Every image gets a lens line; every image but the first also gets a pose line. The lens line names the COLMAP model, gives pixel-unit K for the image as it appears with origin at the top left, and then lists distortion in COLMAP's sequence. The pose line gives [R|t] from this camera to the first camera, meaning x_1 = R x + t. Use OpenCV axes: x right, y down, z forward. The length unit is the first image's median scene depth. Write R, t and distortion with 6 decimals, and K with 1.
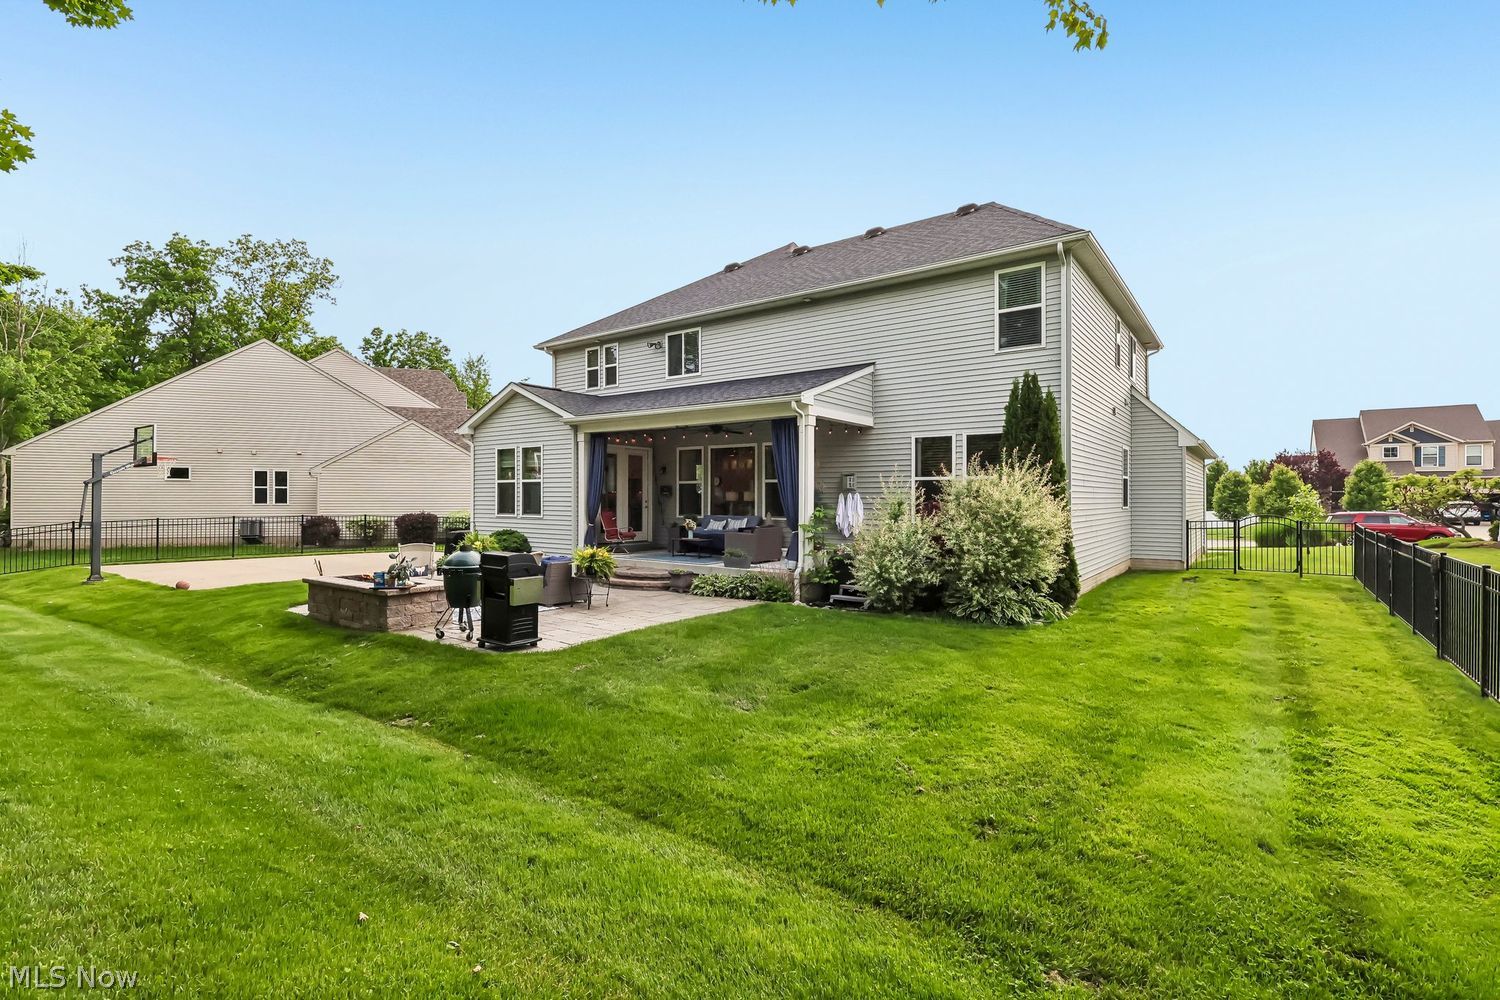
lens RADIAL K [[705.7, 0, 746.3], [0, 705.7, 494.3], [0, 0, 1]] dist [-0.001803, 0.001091]
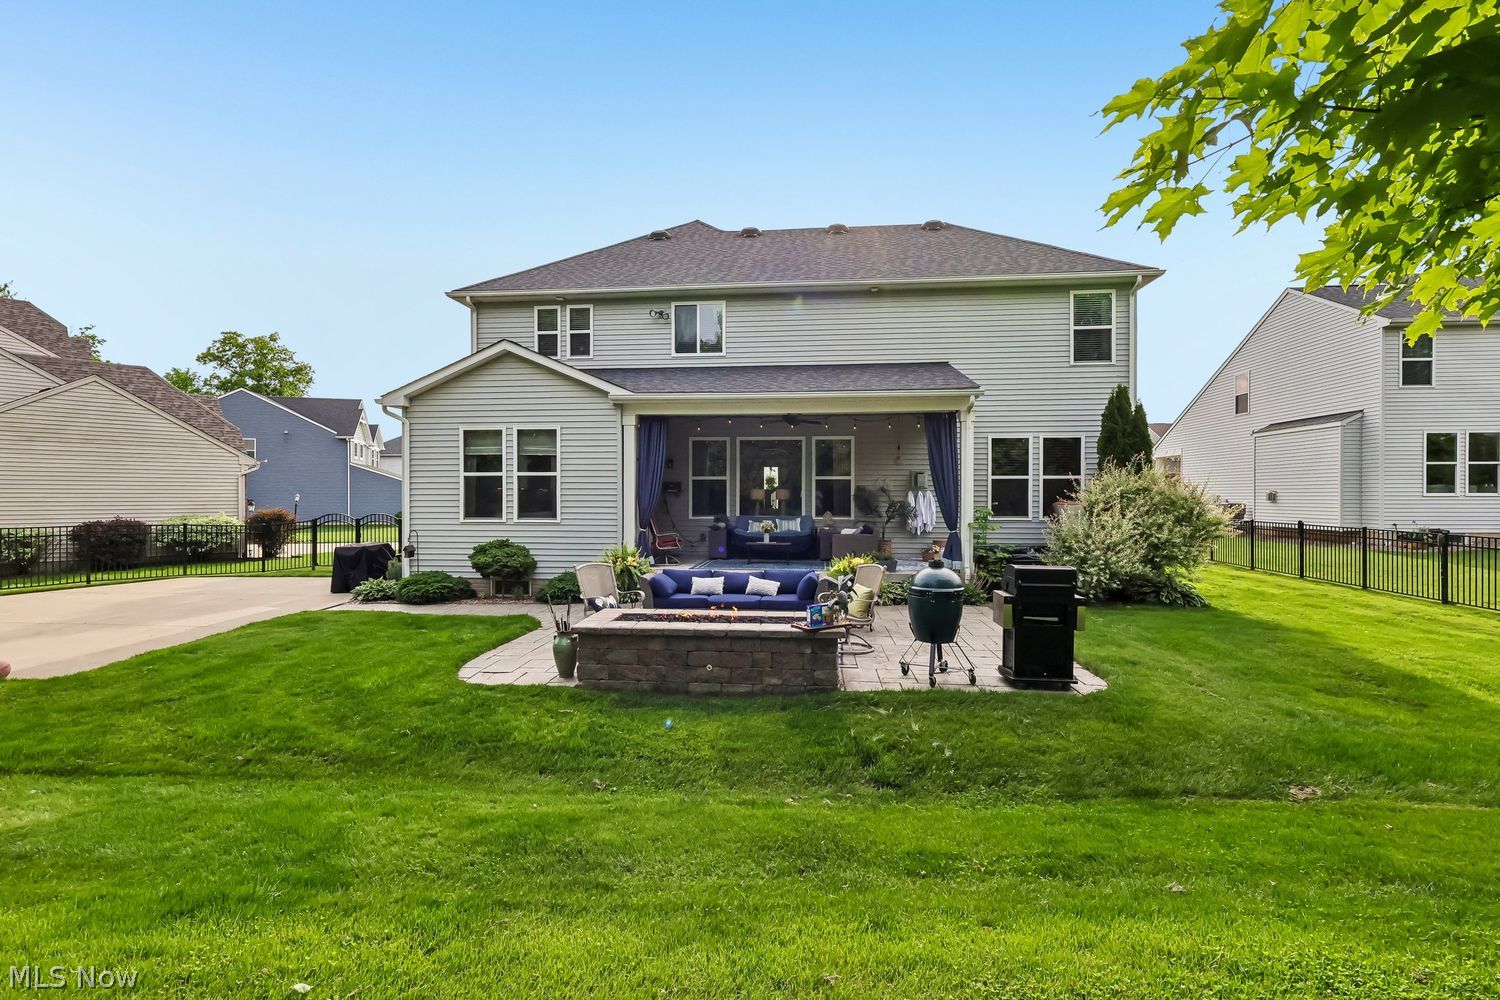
lens RADIAL K [[705.7, 0, 741.8], [0, 705.7, 497.6], [0, 0, 1]] dist [-0.001803, 0.001091]
pose [[0.855923, -0.004023, 0.517088, -0.502785], [-0.000669, 0.999960, 0.008886, -0.000686], [-0.517103, -0.007951, 0.855886, 0.239266]]
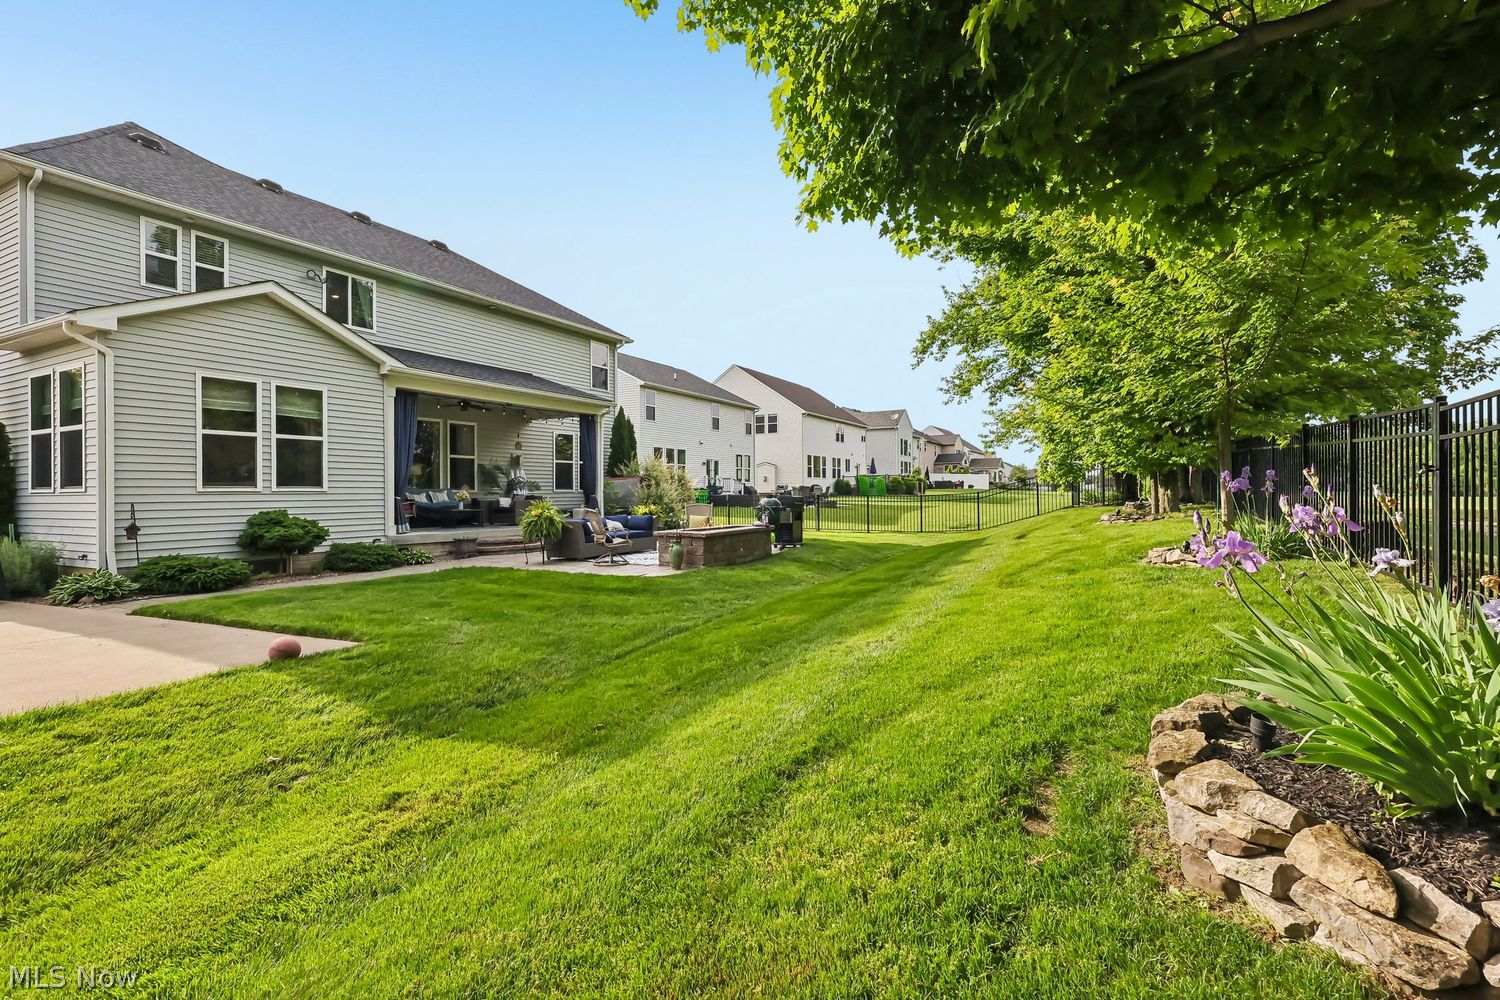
lens RADIAL K [[705.7, 0, 750.3], [0, 705.7, 492.0], [0, 0, 1]] dist [-0.001803, 0.001091]
pose [[-0.153994, -0.001622, 0.988070, -1.035717], [0.000791, 0.999998, 0.001764, 0.032219], [-0.988071, 0.001053, -0.153992, 0.668193]]
